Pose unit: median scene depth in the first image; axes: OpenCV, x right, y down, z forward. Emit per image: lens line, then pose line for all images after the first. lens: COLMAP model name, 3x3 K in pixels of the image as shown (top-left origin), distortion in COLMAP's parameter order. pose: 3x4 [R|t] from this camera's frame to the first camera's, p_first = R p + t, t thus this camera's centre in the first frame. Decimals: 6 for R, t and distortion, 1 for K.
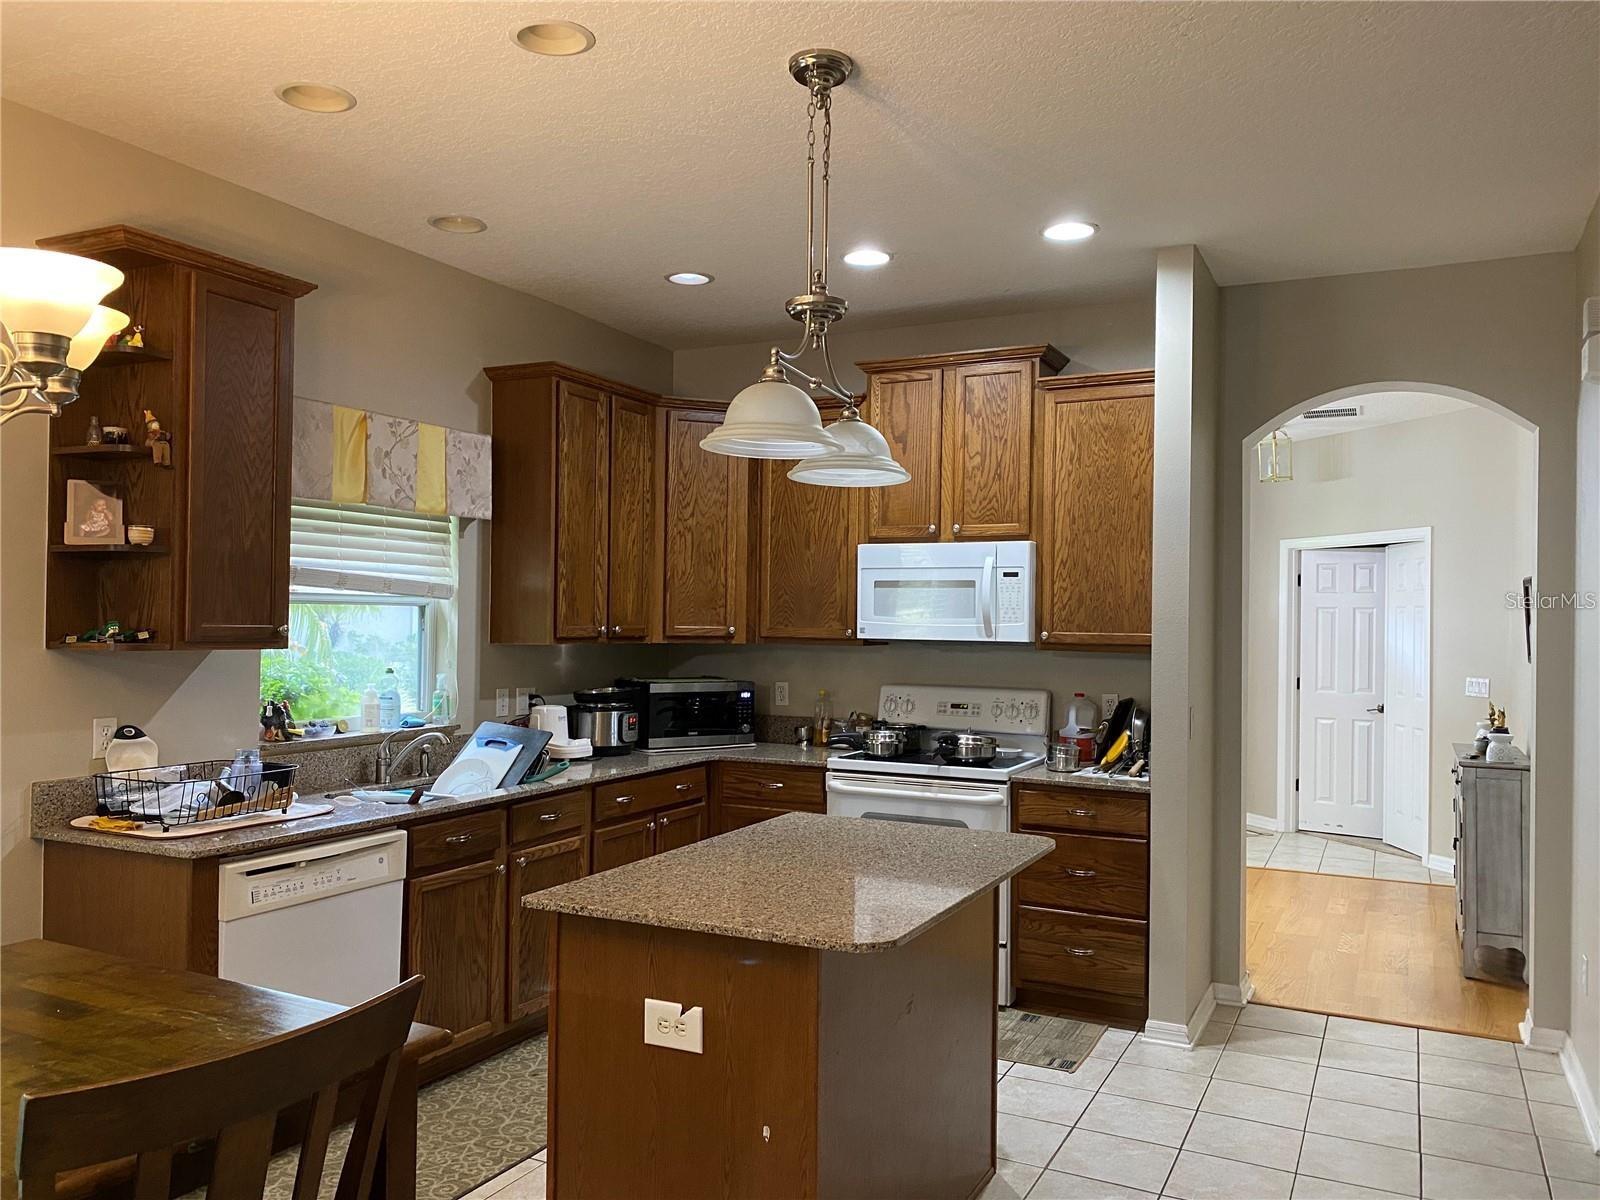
lens RADIAL K [[1210.3, 0, 807.4], [0, 1210.3, 605.9], [0, 0, 1]] dist [0.147191, -0.305852]
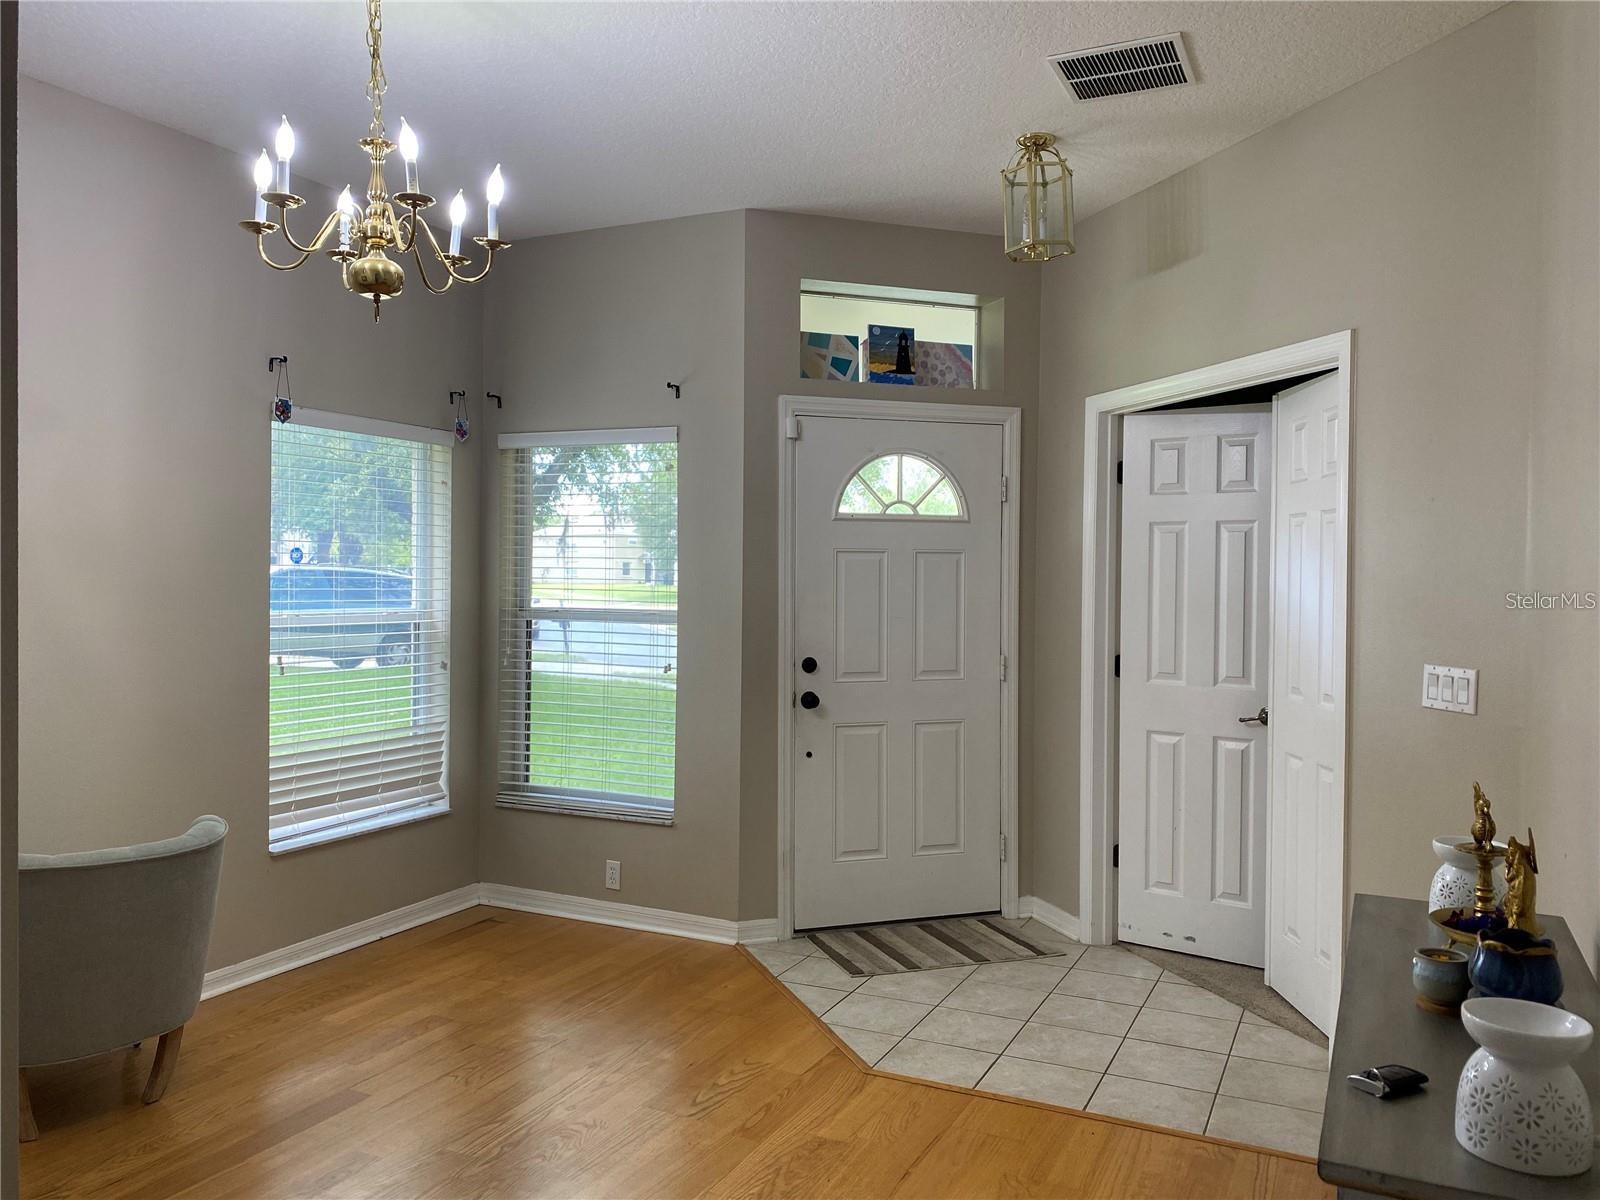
lens RADIAL K [[1210.3, 0, 807.4], [0, 1210.3, 605.9], [0, 0, 1]] dist [0.147191, -0.305852]
pose [[0.999912, -0.012222, 0.005185, 0.271379], [0.012031, 0.999303, 0.035350, 0.017036], [-0.005613, -0.035284, 0.999362, 0.488030]]
